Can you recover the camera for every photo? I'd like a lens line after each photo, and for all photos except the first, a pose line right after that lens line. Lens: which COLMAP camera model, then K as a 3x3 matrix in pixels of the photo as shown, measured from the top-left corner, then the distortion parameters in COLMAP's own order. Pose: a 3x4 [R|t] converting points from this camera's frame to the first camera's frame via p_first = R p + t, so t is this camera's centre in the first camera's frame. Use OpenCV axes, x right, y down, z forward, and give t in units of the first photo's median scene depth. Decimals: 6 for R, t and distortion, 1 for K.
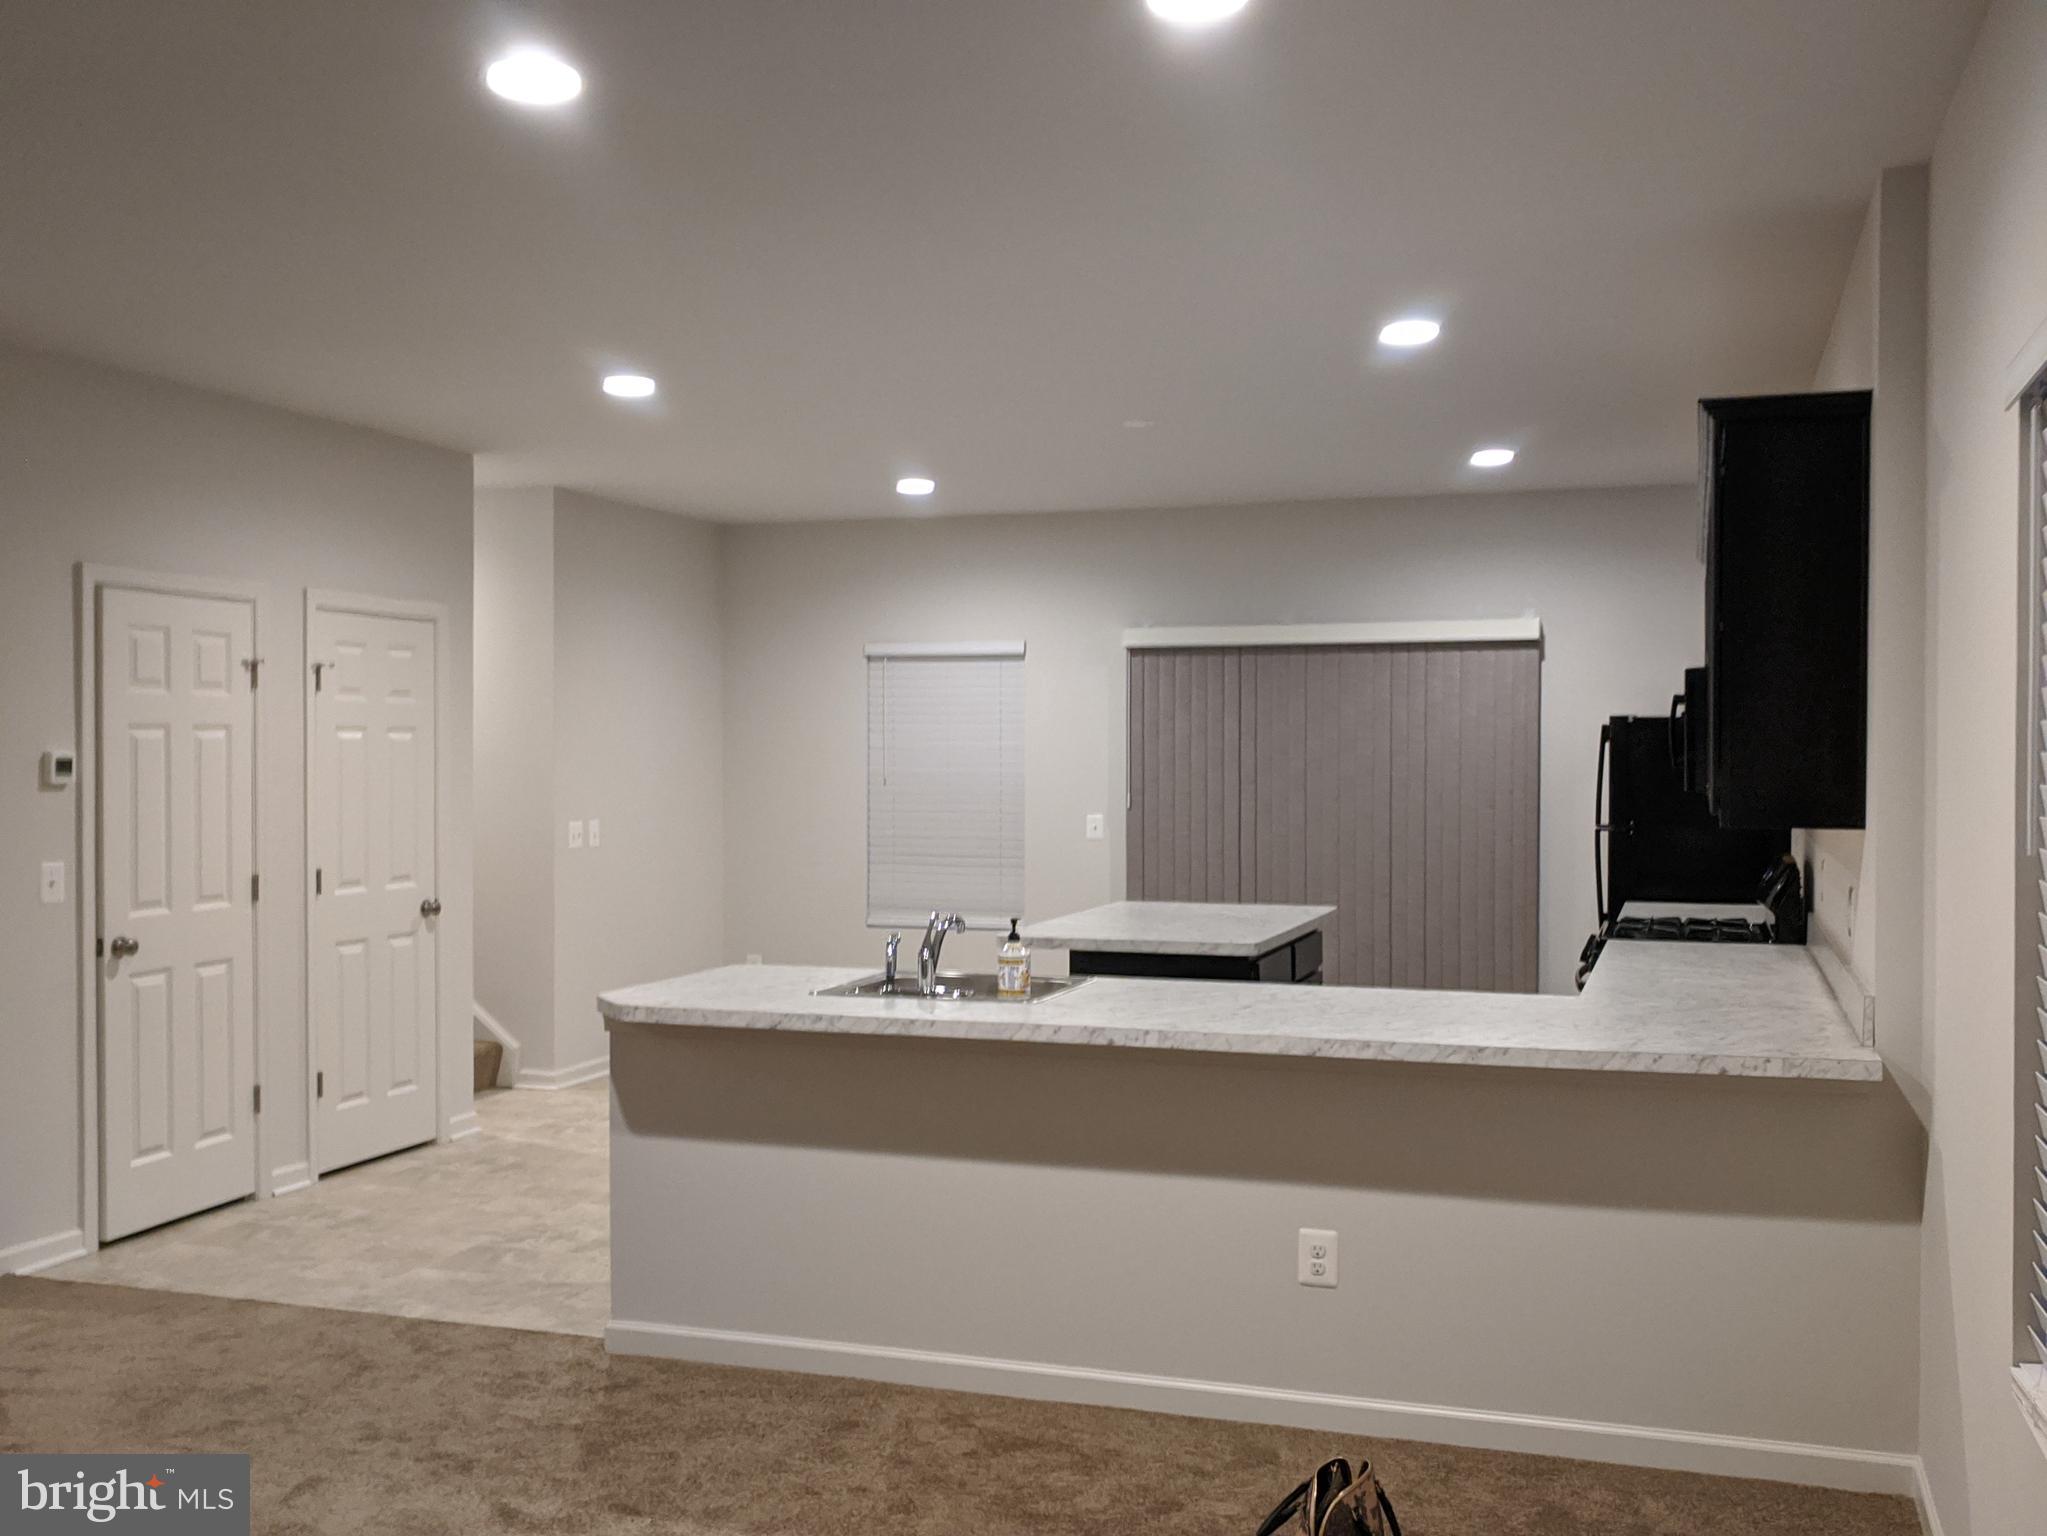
lens RADIAL K [[1968.7, 0, 1023.5], [0, 1968.7, 768.0], [0, 0, 1]] dist [0.045542, -0.095755]
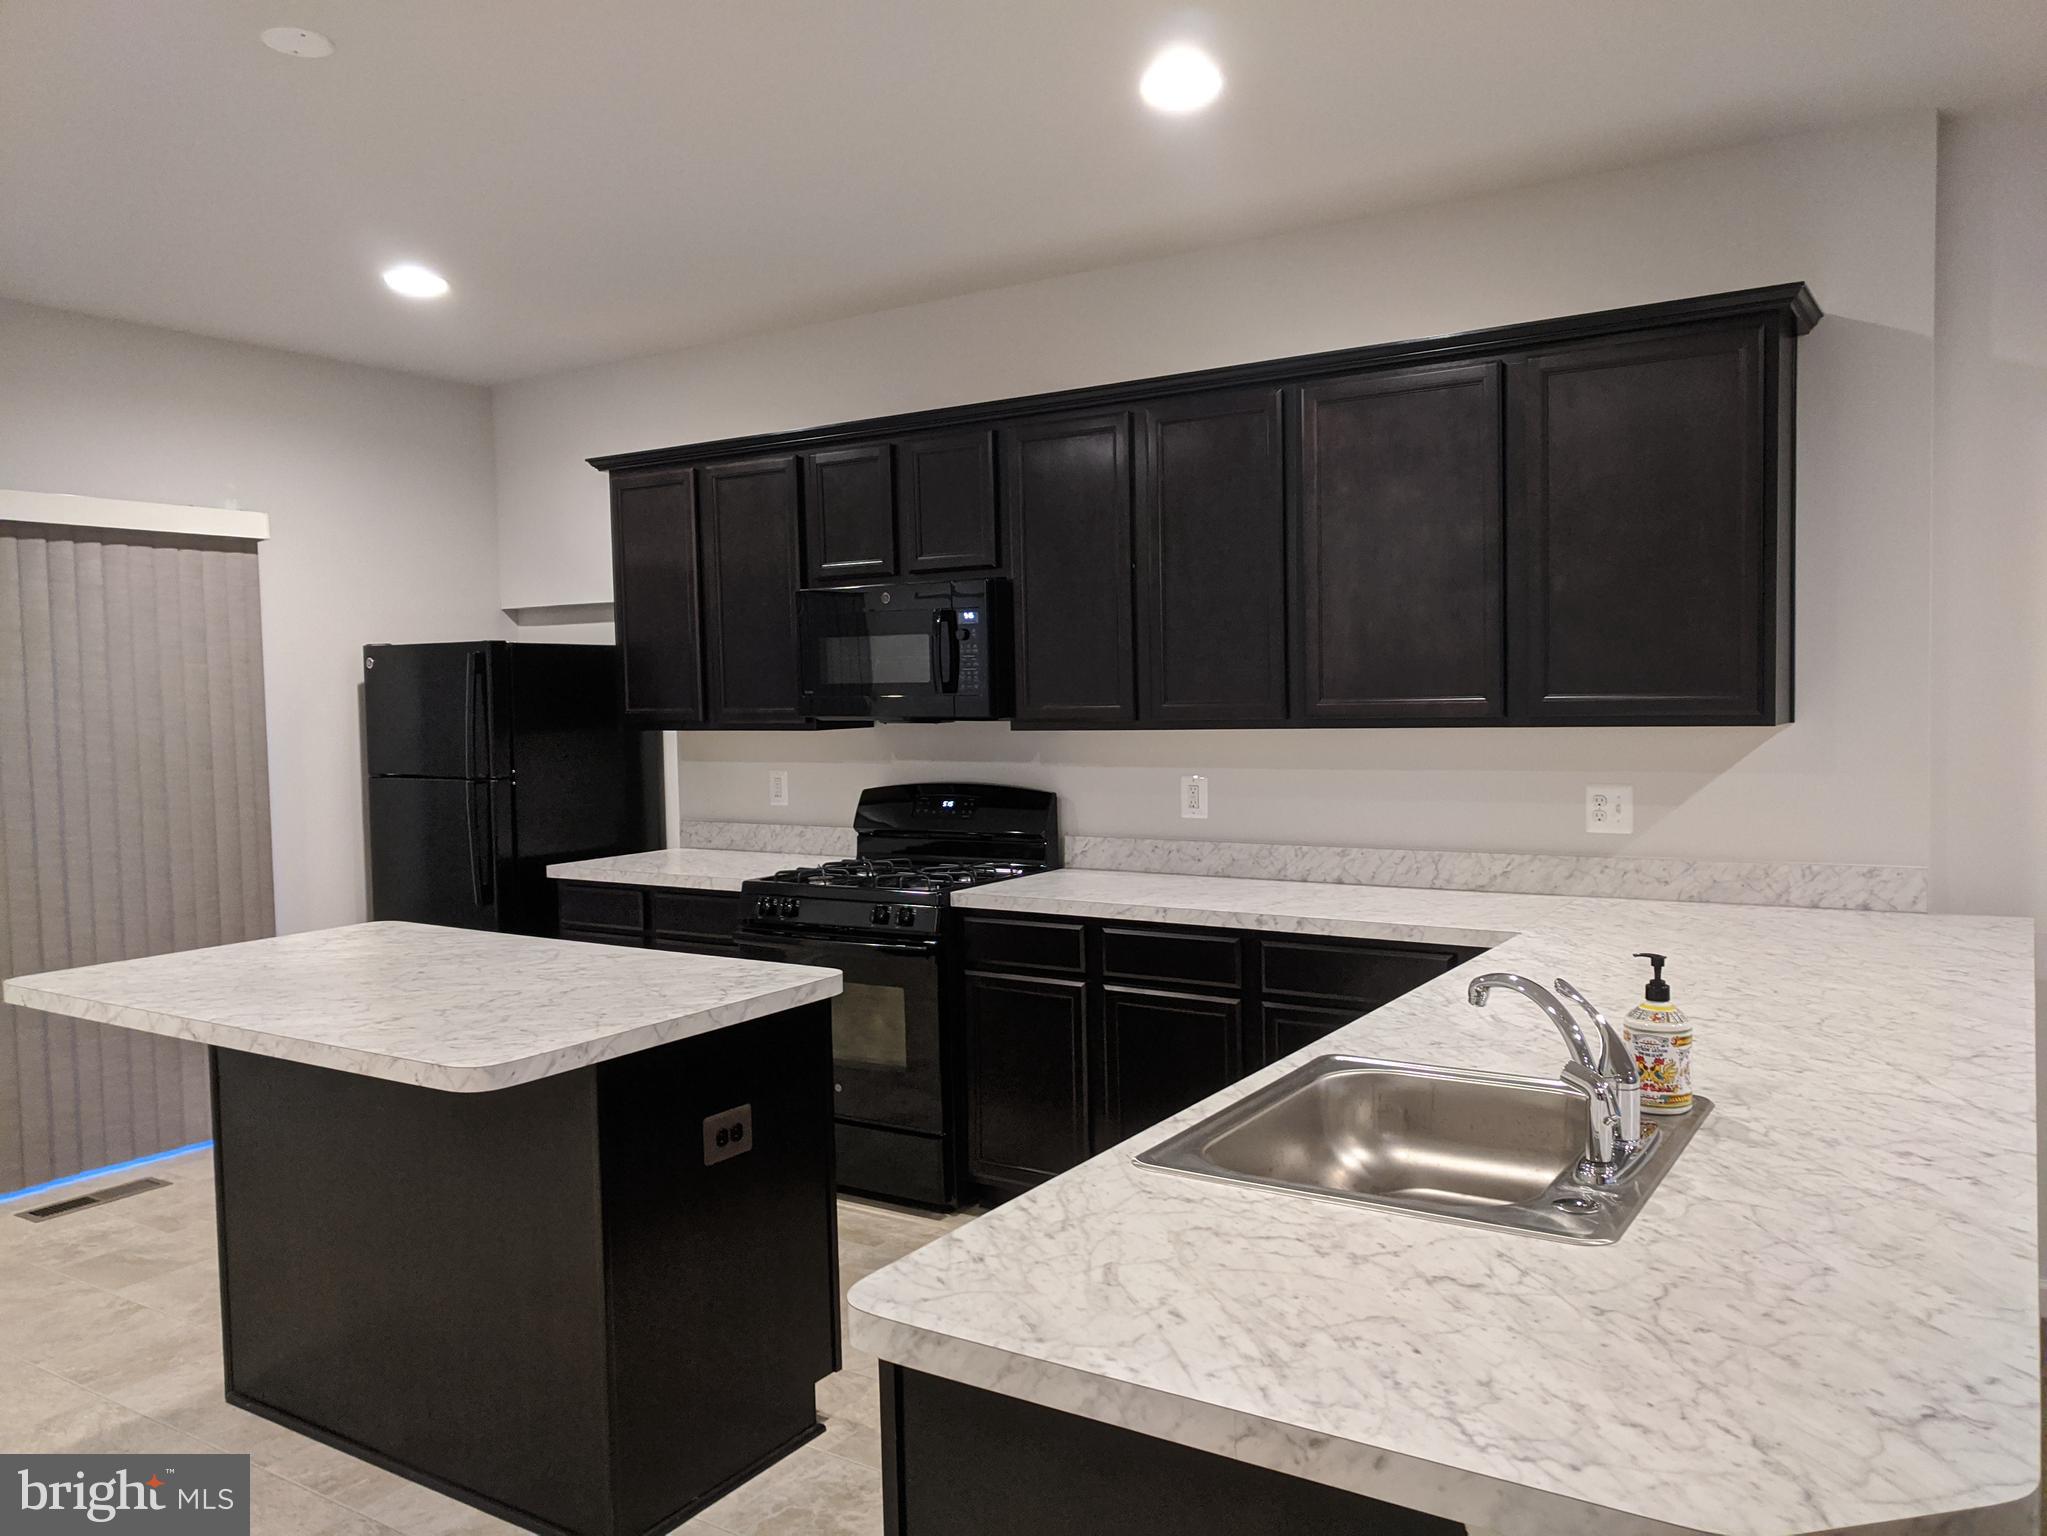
lens RADIAL K [[1532.9, 0, 1023.5], [0, 1532.9, 768.0], [0, 0, 1]] dist [0.023374, -0.014234]
pose [[0.245771, -0.054564, 0.967791, -0.263925], [0.029084, 0.998380, 0.048903, 0.001158], [-0.968891, 0.016128, 0.246960, 0.635438]]
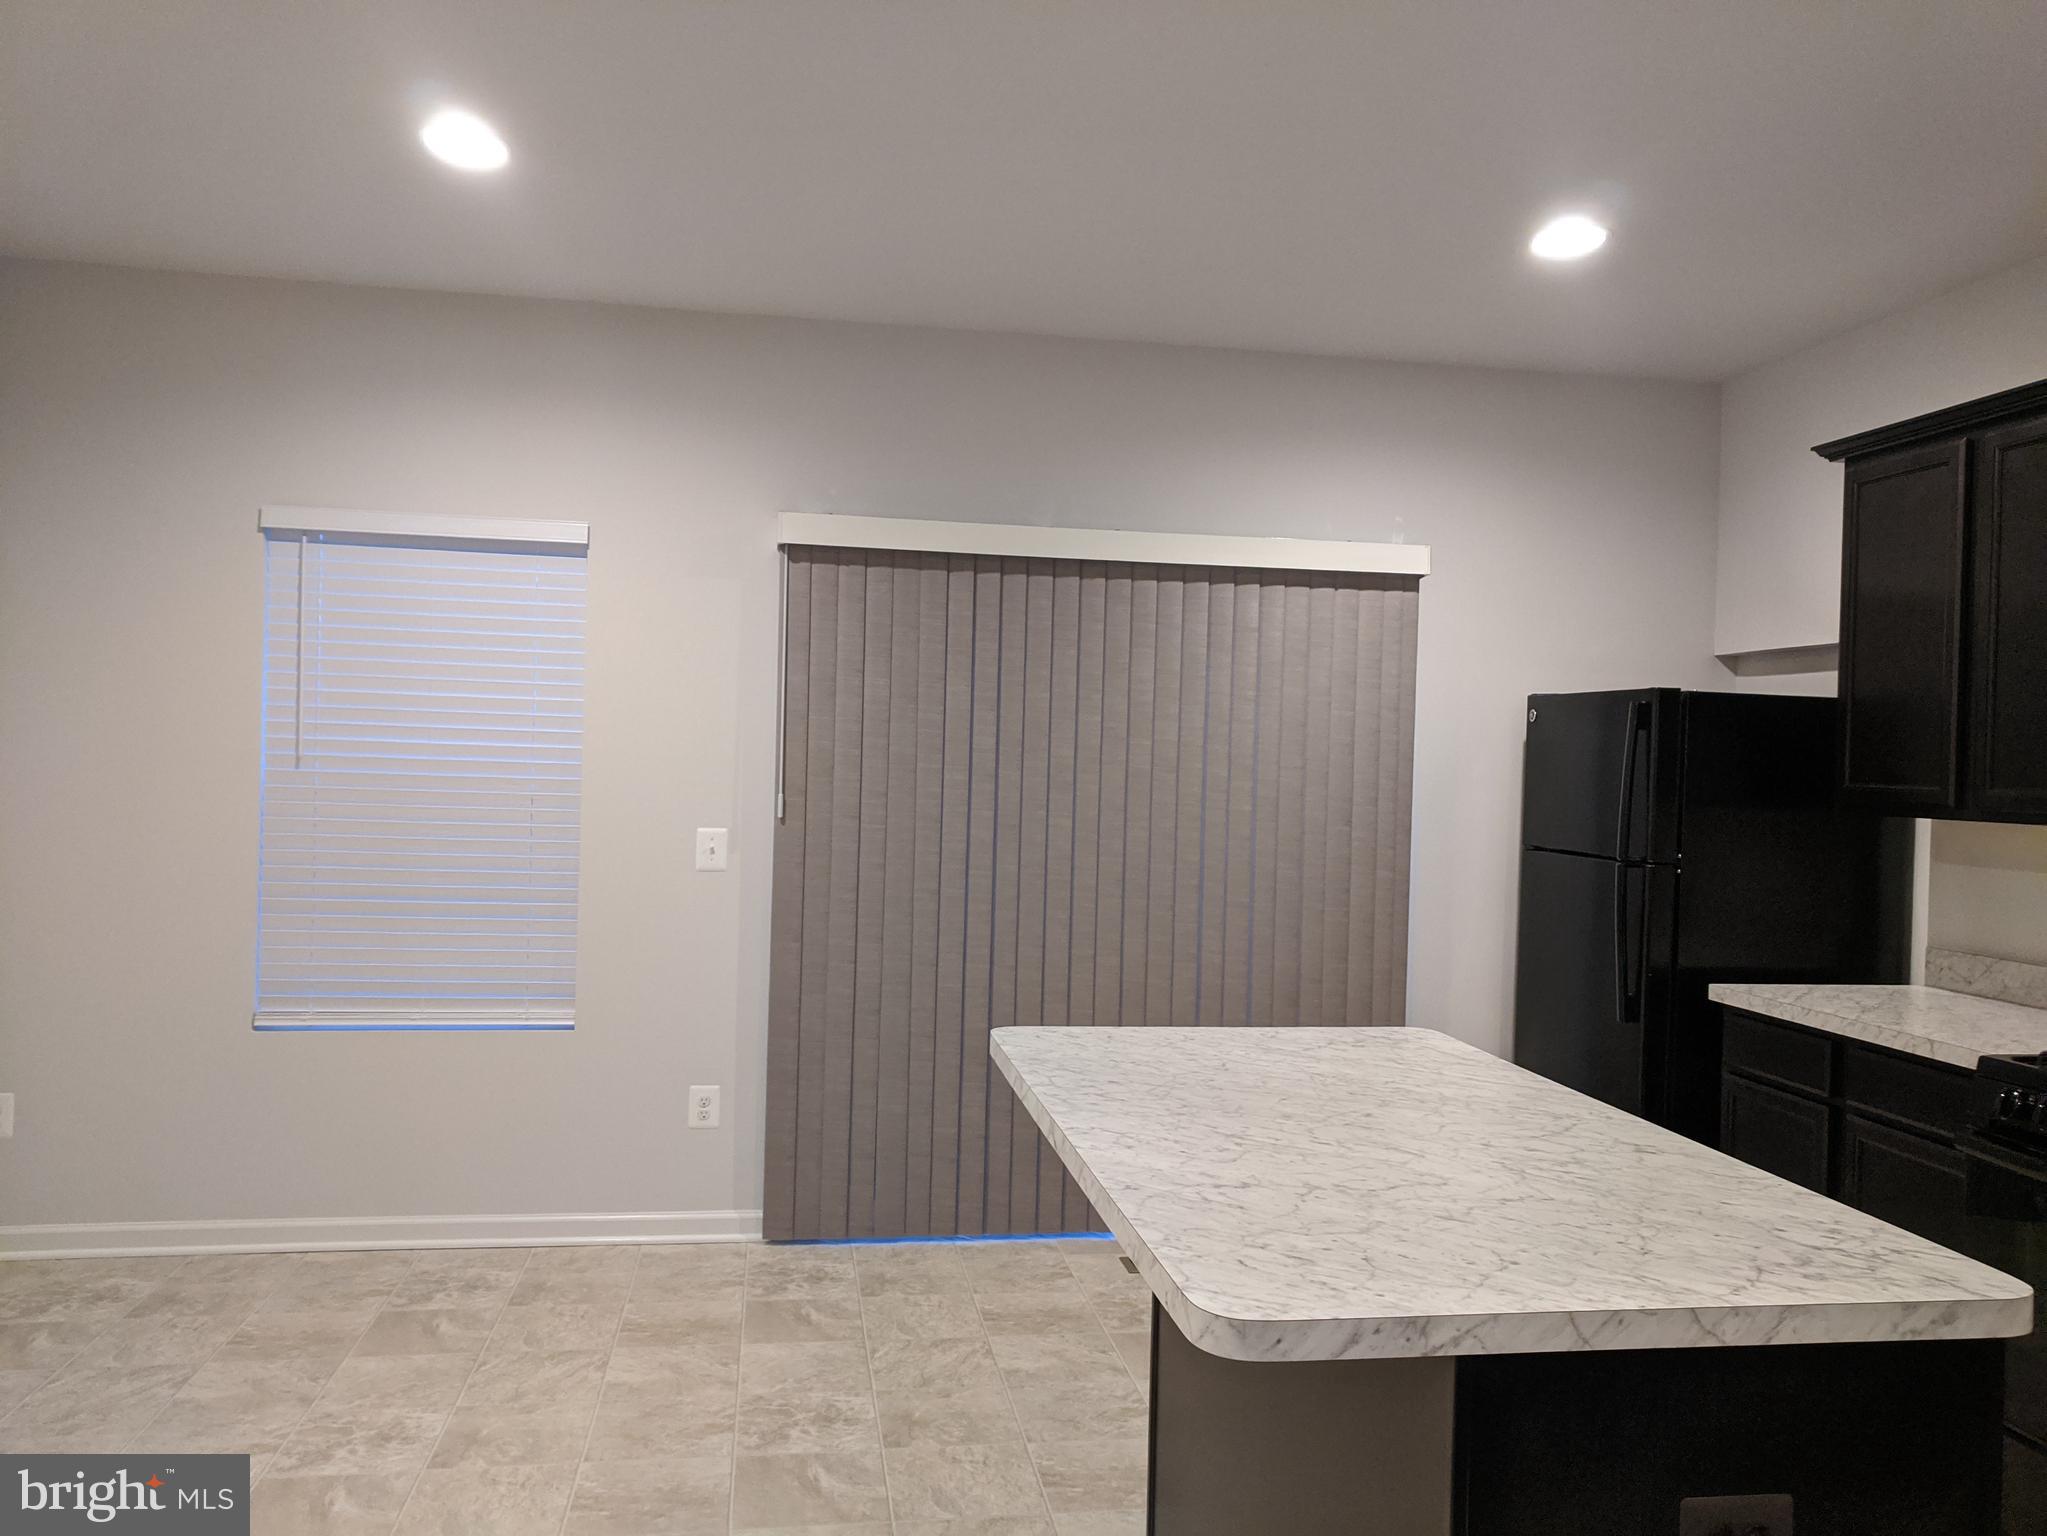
lens RADIAL K [[1532.9, 0, 1023.5], [0, 1532.9, 768.0], [0, 0, 1]] dist [0.023374, -0.014234]
pose [[0.881072, 0.022964, 0.472424, -0.118139], [-0.024474, 0.999696, -0.002951, 0.005888], [-0.472348, -0.008962, 0.881366, 0.661112]]
